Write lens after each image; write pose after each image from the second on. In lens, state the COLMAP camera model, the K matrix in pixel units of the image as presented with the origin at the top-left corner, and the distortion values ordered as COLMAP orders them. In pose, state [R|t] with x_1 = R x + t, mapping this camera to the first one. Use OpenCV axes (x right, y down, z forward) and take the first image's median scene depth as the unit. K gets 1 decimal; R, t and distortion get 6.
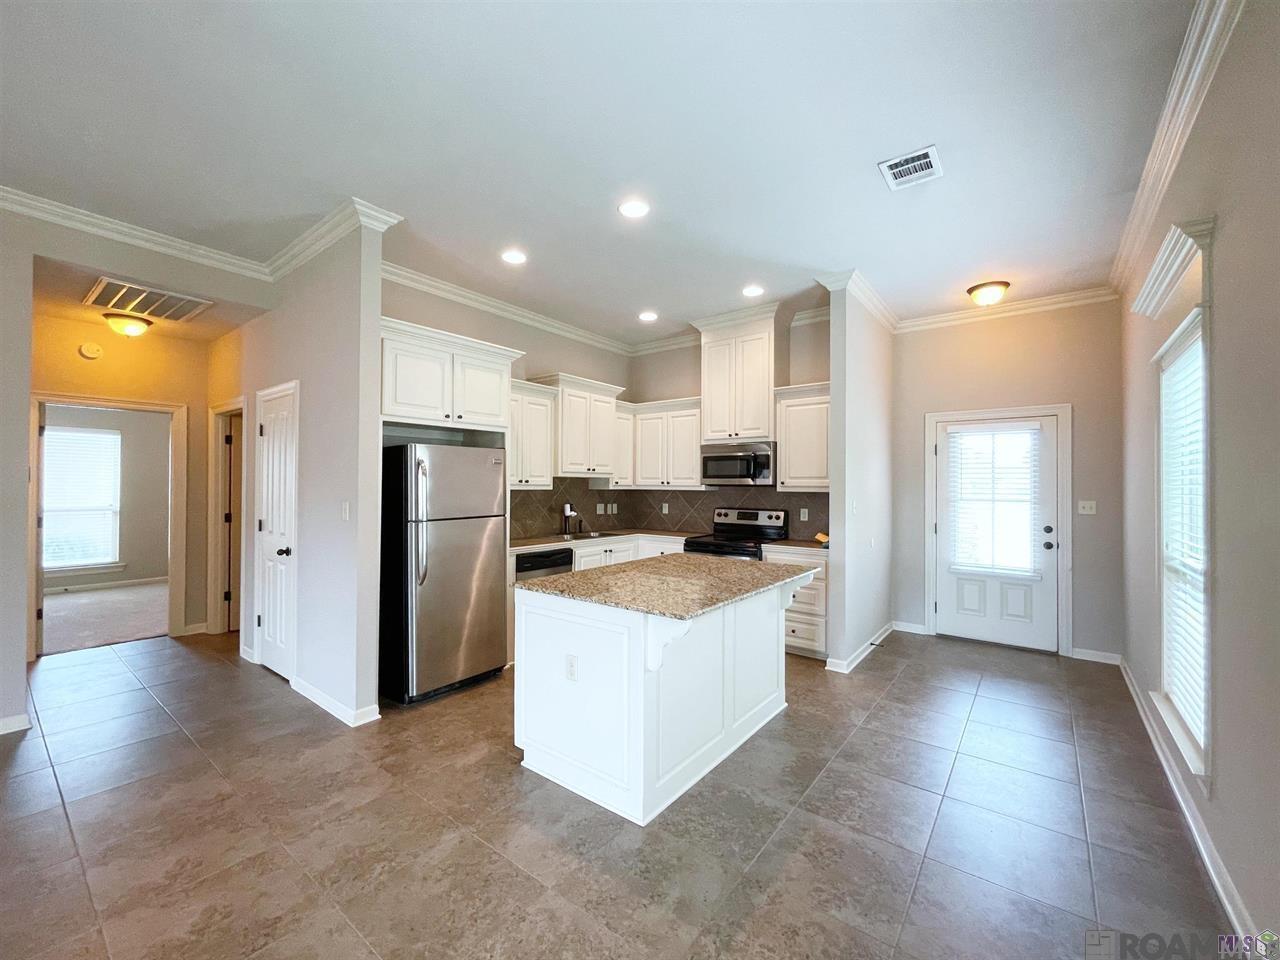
lens RADIAL K [[522.3, 0, 633.3], [0, 522.3, 480.4], [0, 0, 1]] dist [0.000735, 0.001267]
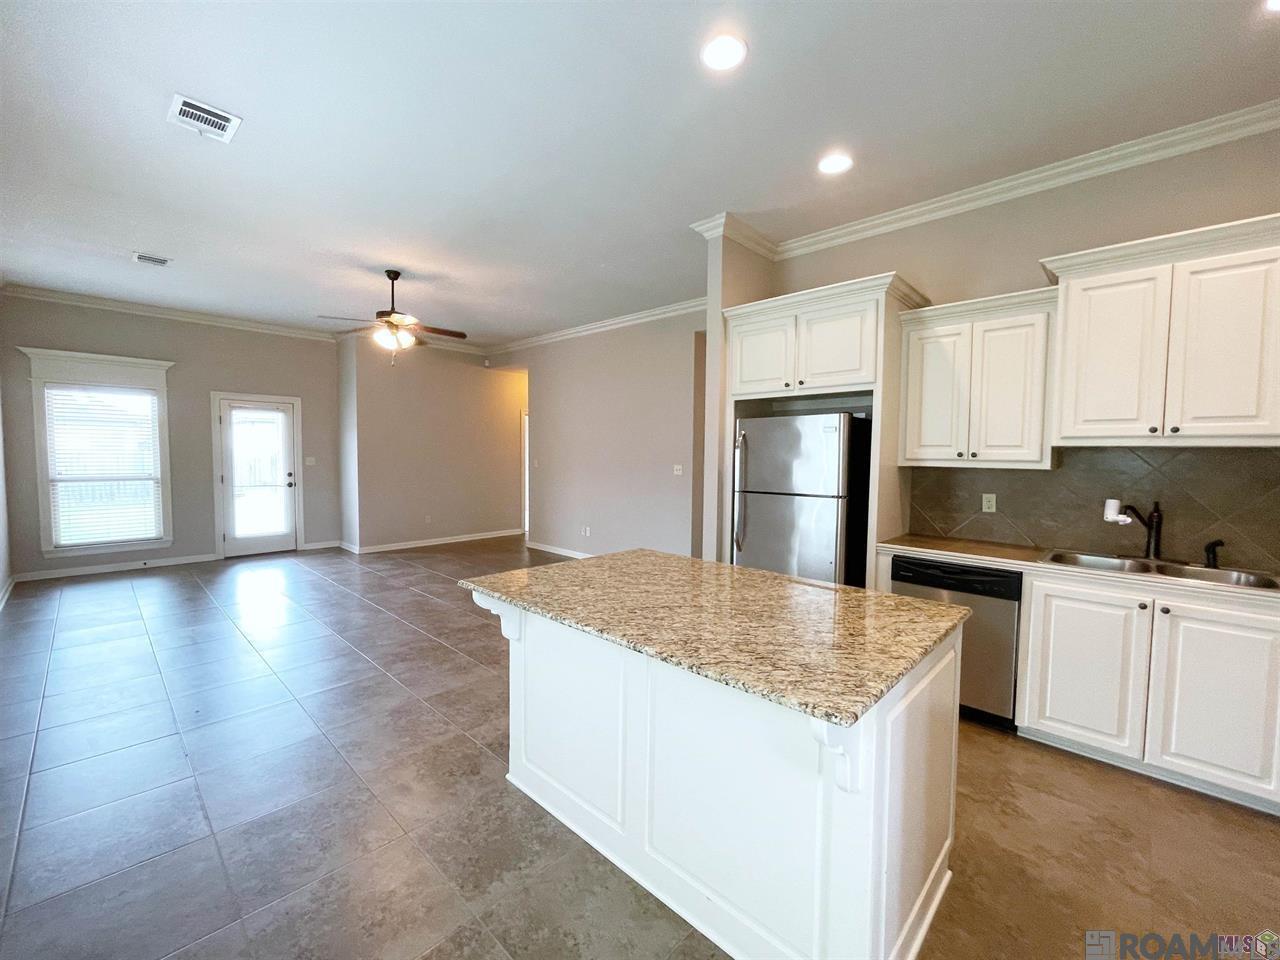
lens RADIAL K [[522.3, 0, 633.3], [0, 522.3, 480.4], [0, 0, 1]] dist [0.000735, 0.001267]
pose [[-0.096629, 0.045034, -0.994301, 0.515880], [-0.005365, 0.998938, 0.045766, 0.006572], [0.995306, 0.009757, -0.096285, 0.685381]]
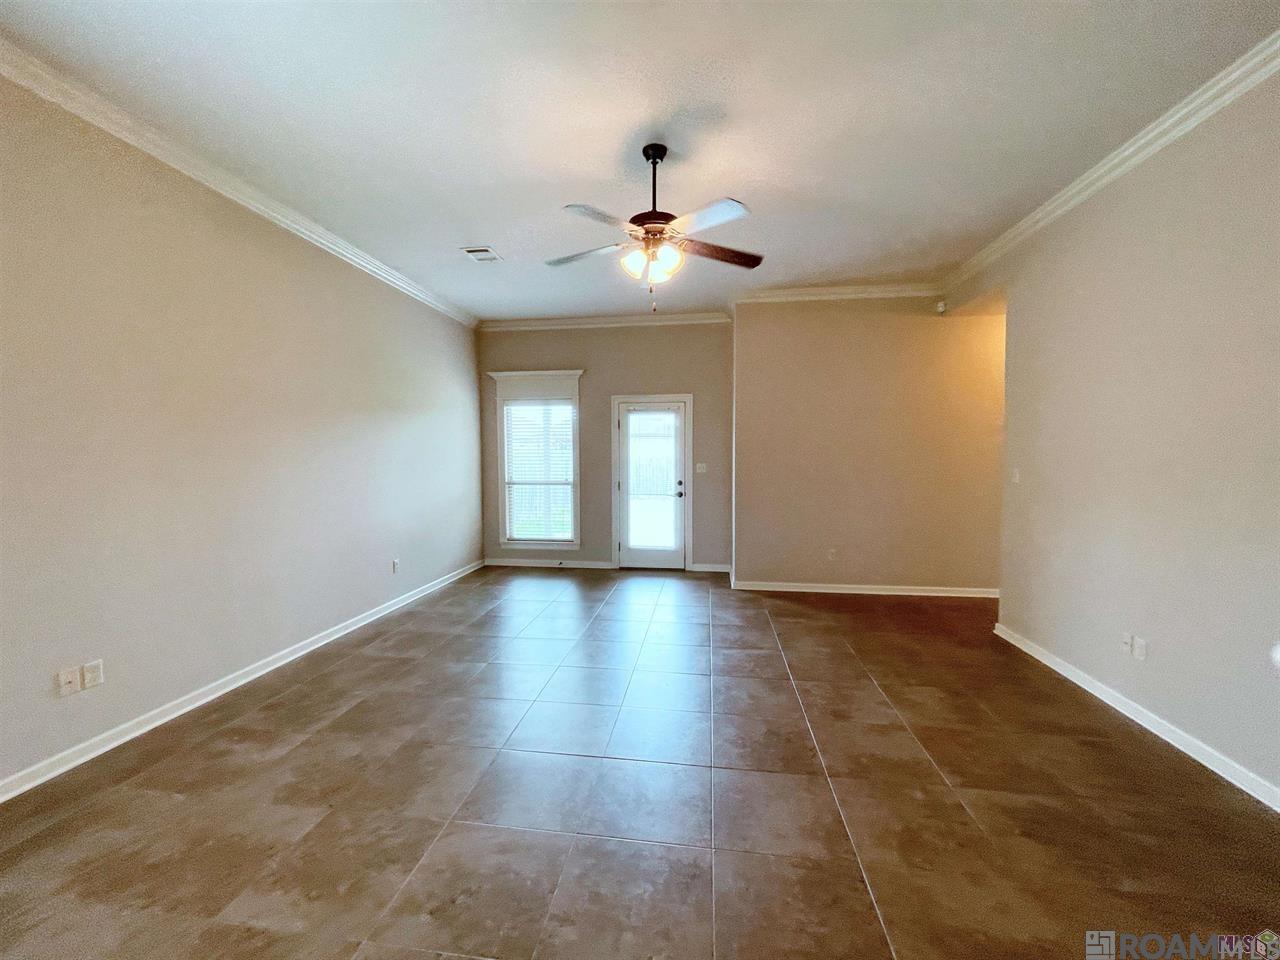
lens RADIAL K [[522.3, 0, 633.3], [0, 522.3, 480.4], [0, 0, 1]] dist [0.000735, 0.001267]
pose [[-0.864883, 0.019266, -0.501604, -0.197434], [-0.000535, 0.999227, 0.039302, 0.005460], [0.501974, 0.034260, -0.864204, 0.631446]]
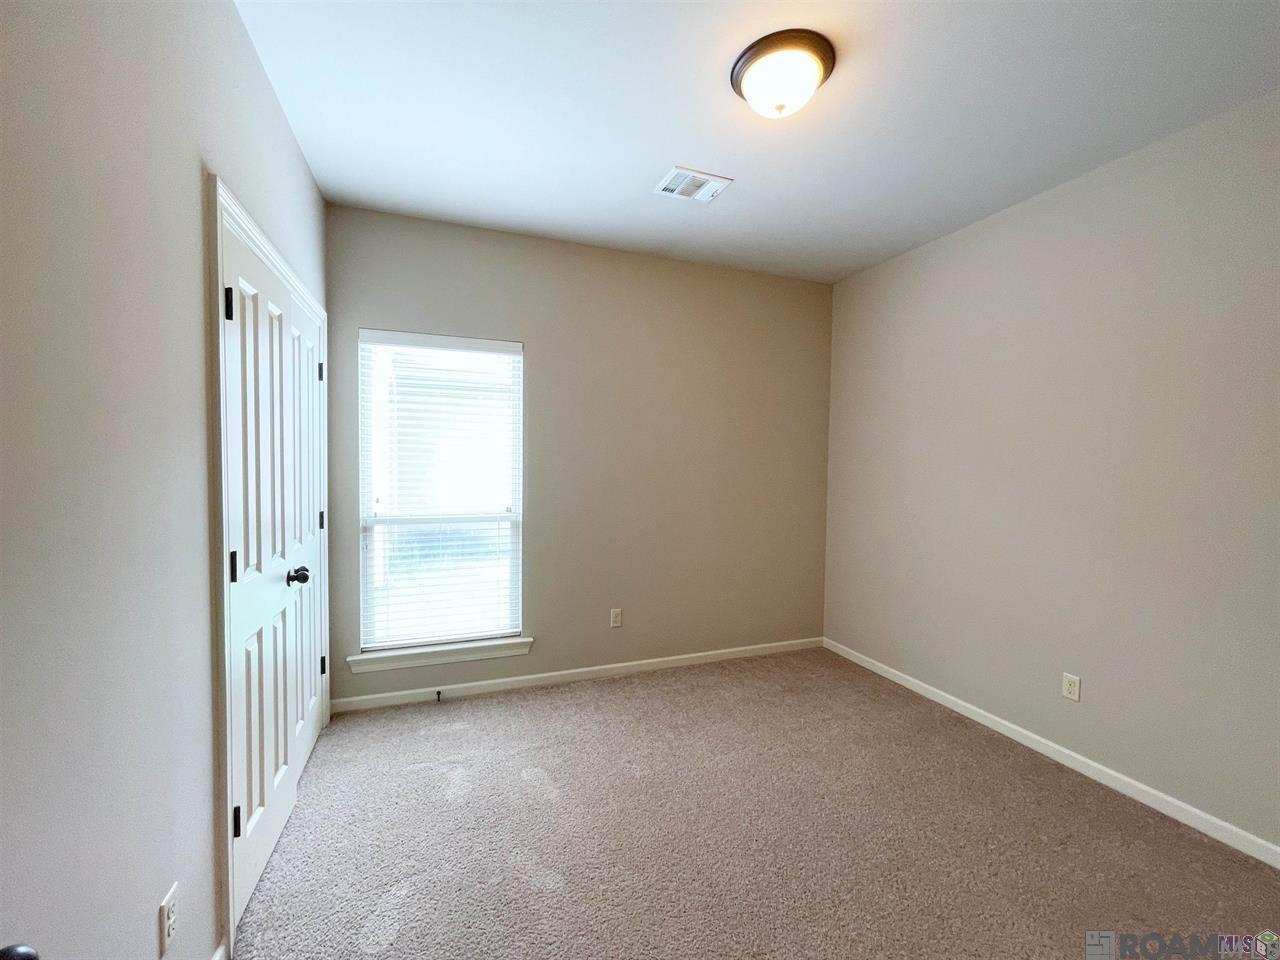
lens RADIAL K [[522.3, 0, 633.3], [0, 522.3, 480.4], [0, 0, 1]] dist [0.000735, 0.001267]
pose [[0.846290, 0.022733, -0.532237, -1.085224], [-0.001588, 0.999192, 0.040152, 0.004836], [0.532720, -0.033135, 0.845643, 1.101096]]
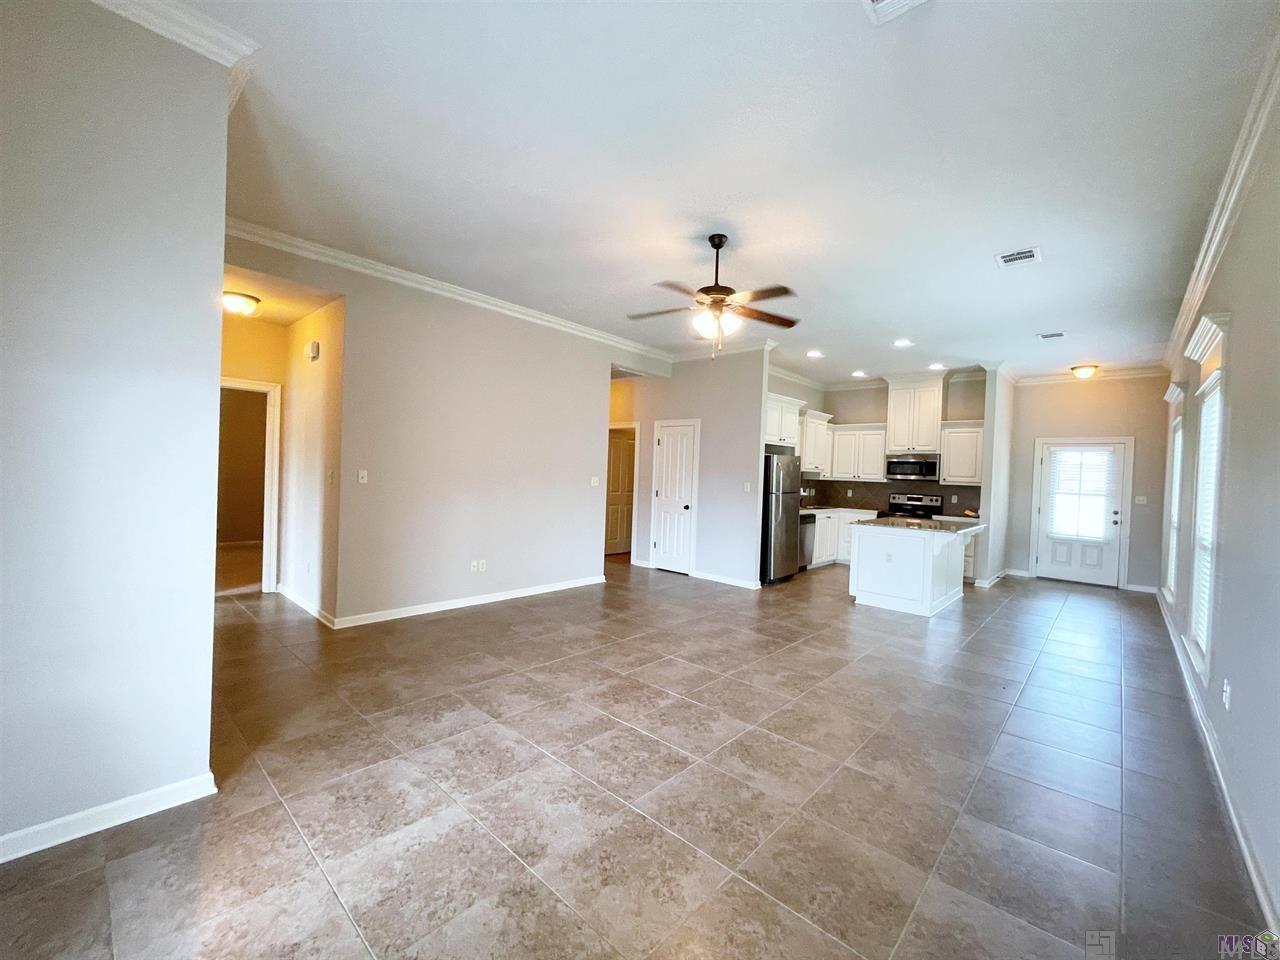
lens RADIAL K [[522.3, 0, 633.3], [0, 522.3, 480.4], [0, 0, 1]] dist [0.000735, 0.001267]
pose [[0.995817, 0.032238, -0.085494, -0.610160], [-0.030207, 0.999232, 0.024948, -0.003530], [0.086233, -0.022261, 0.996026, -0.807472]]
